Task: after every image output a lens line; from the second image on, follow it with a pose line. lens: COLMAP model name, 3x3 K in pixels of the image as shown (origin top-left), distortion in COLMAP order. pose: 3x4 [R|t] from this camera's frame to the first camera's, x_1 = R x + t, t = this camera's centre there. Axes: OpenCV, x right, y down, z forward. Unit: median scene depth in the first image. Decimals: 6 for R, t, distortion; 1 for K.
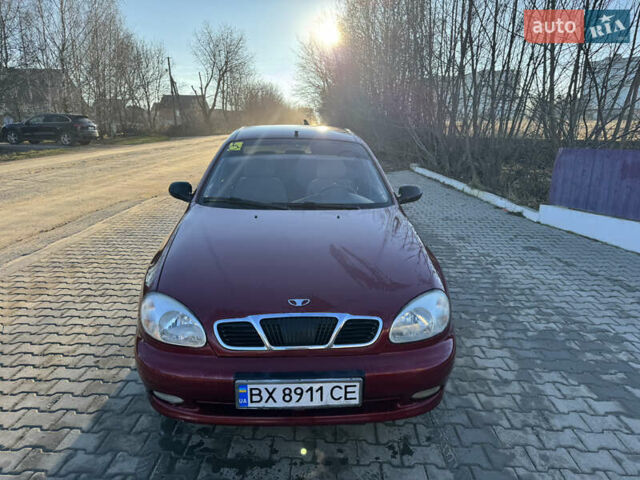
lens RADIAL K [[454.9, 0, 320.0], [0, 454.9, 240.0], [0, 0, 1]] dist [-0.006167, 0.003360]
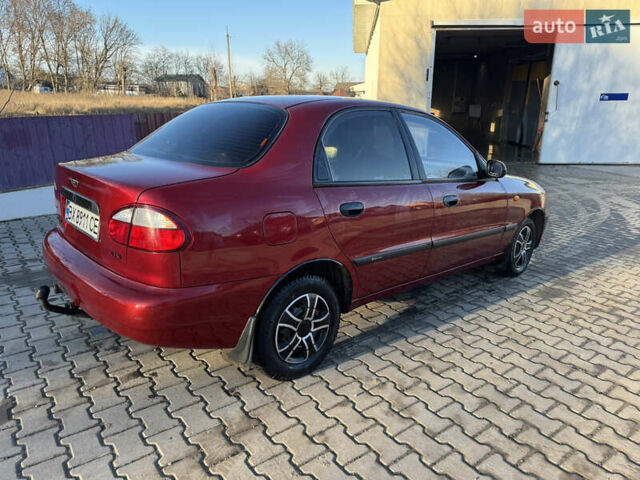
lens RADIAL K [[454.5, 0, 321.9], [0, 454.5, 240.1], [0, 0, 1]] dist [0.003670, -0.005403]
pose [[-0.634495, -0.228976, 0.738232, -1.059888], [0.166991, 0.891944, 0.420178, -0.555542], [-0.754672, 0.389879, -0.527697, 2.361602]]
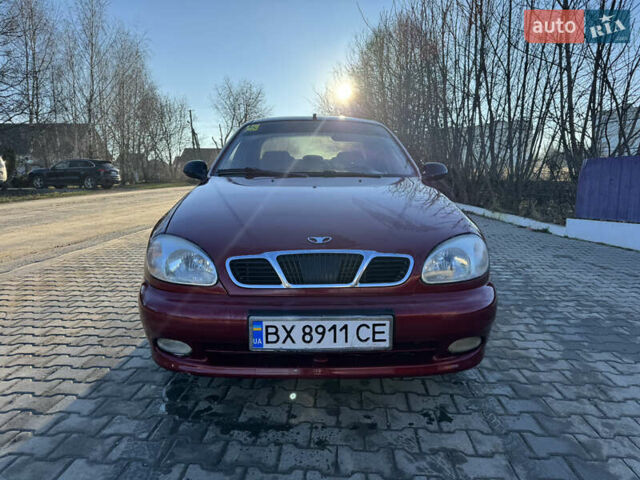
lens RADIAL K [[454.5, 0, 321.9], [0, 454.5, 240.1], [0, 0, 1]] dist [0.003670, -0.005403]
pose [[0.999463, -0.007443, -0.031896, -0.010675], [0.003893, 0.993932, -0.109926, 0.188123], [0.032520, 0.109743, 0.993428, 0.079933]]
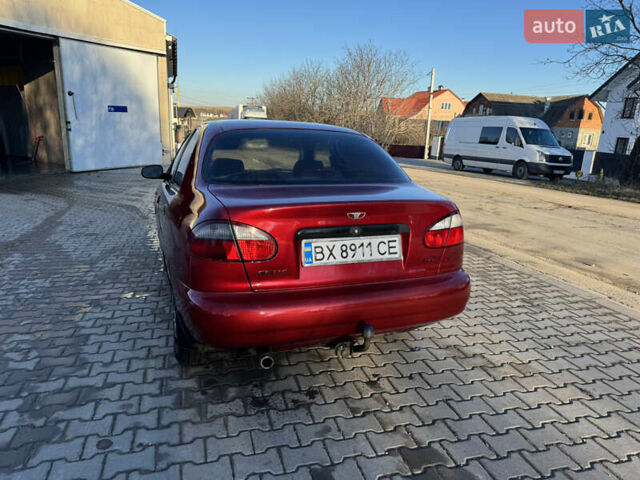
lens RADIAL K [[454.9, 0, 320.0], [0, 454.9, 240.0], [0, 0, 1]] dist [-0.006167, 0.003360]
pose [[-0.954117, 0.034418, -0.297450, 0.187368], [-0.108022, 0.886916, 0.449123, -0.689126], [0.279271, 0.460648, -0.842503, 2.917022]]
